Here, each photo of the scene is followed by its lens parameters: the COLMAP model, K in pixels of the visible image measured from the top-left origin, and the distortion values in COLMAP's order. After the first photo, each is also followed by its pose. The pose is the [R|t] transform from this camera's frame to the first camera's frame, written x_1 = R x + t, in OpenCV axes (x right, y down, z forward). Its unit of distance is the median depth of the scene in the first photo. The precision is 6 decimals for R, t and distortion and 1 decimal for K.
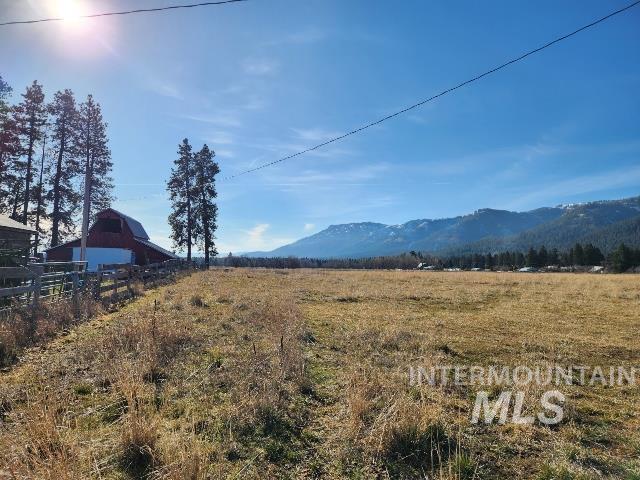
lens RADIAL K [[427.9, 0, 317.8], [0, 427.9, 241.1], [0, 0, 1]] dist [0.072979, -0.057383]
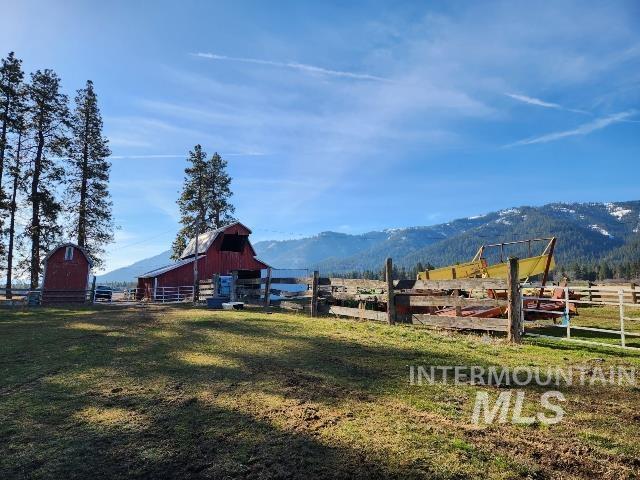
lens RADIAL K [[427.9, 0, 317.8], [0, 427.9, 241.1], [0, 0, 1]] dist [0.072979, -0.057383]
pose [[0.926766, 0.008222, 0.375549, -0.400803], [0.010295, 0.998829, -0.047274, 0.002851], [-0.375498, 0.047678, 0.925596, 0.101439]]
